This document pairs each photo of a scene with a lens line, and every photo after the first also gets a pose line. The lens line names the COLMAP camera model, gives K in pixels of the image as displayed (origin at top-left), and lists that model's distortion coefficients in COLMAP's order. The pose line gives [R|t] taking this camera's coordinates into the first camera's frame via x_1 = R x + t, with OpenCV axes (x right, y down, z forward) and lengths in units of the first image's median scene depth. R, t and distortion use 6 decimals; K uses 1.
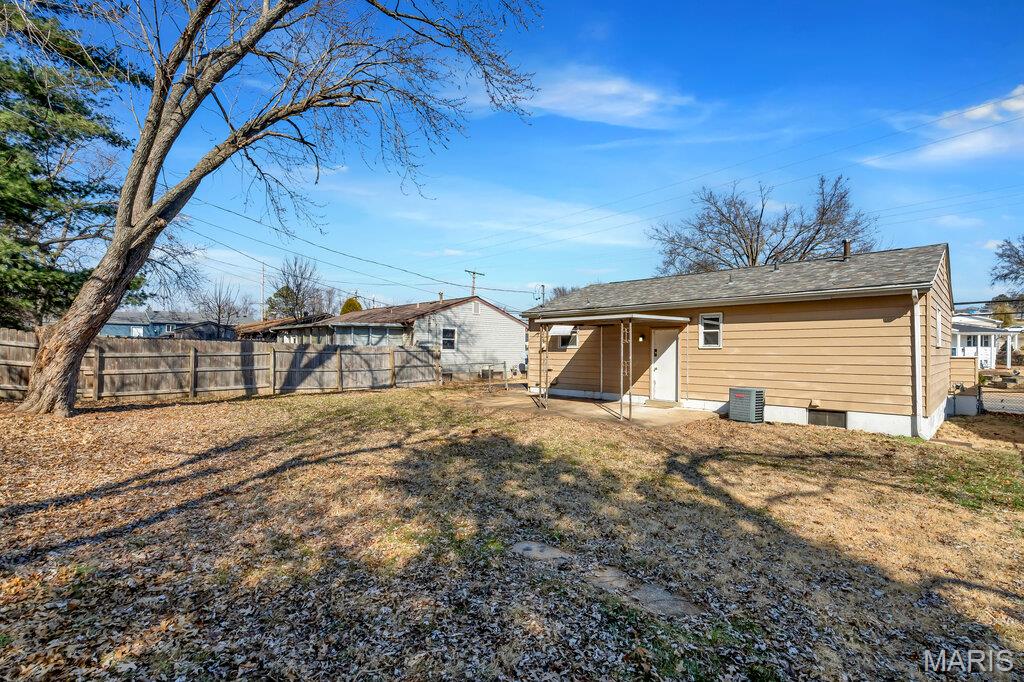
lens RADIAL K [[468.1, 0, 508.0], [0, 468.1, 362.2], [0, 0, 1]] dist [-0.009354, 0.001712]
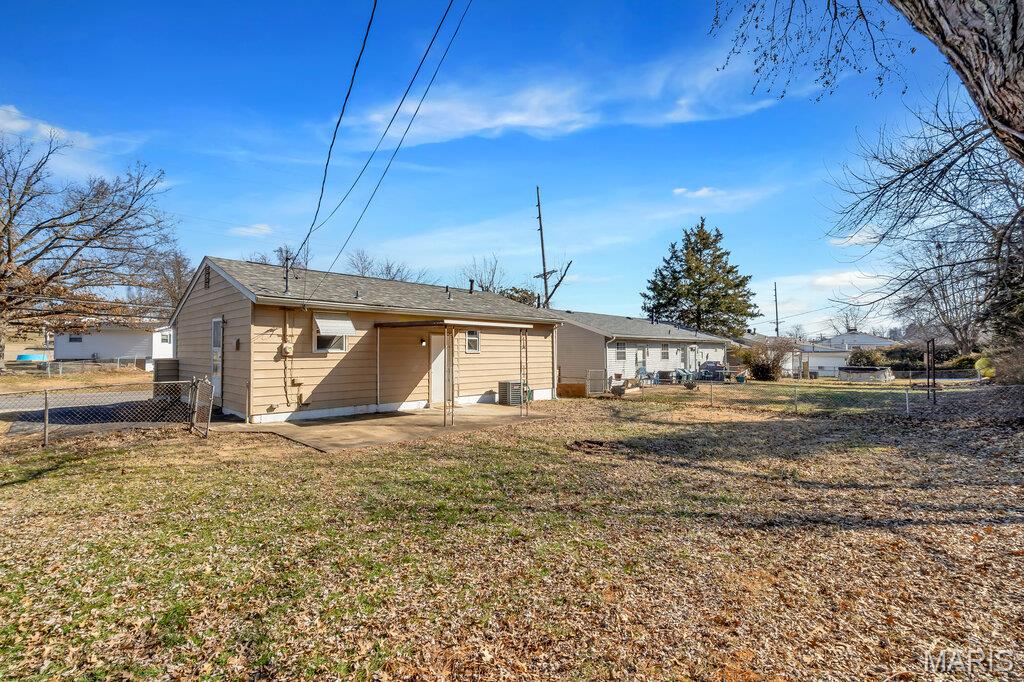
lens RADIAL K [[468.1, 0, 506.7], [0, 468.1, 339.1], [0, 0, 1]] dist [-0.009354, 0.001712]
pose [[-0.030720, 0.020943, 0.999309, -0.649824], [0.022321, 0.999546, -0.020262, -0.031179], [-0.999279, 0.021683, -0.031174, 0.773604]]
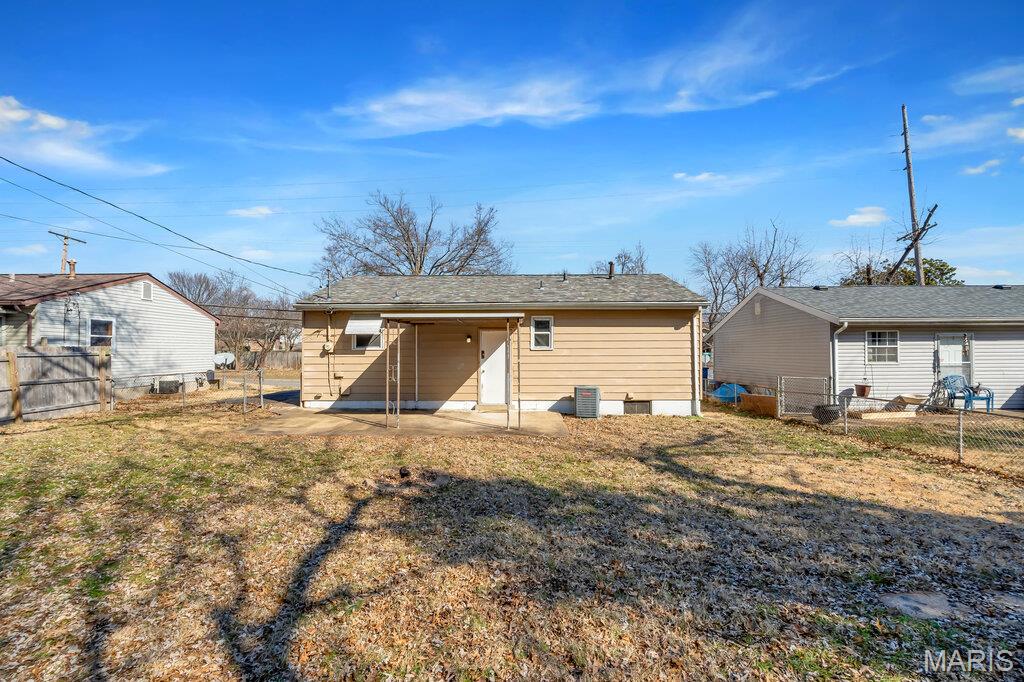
lens RADIAL K [[468.1, 0, 509.6], [0, 468.1, 340.7], [0, 0, 1]] dist [-0.009354, 0.001712]
pose [[0.706784, 0.009068, 0.707371, -0.284865], [0.022798, 0.999107, -0.035587, -0.011741], [-0.707062, 0.041279, 0.705946, 0.259584]]
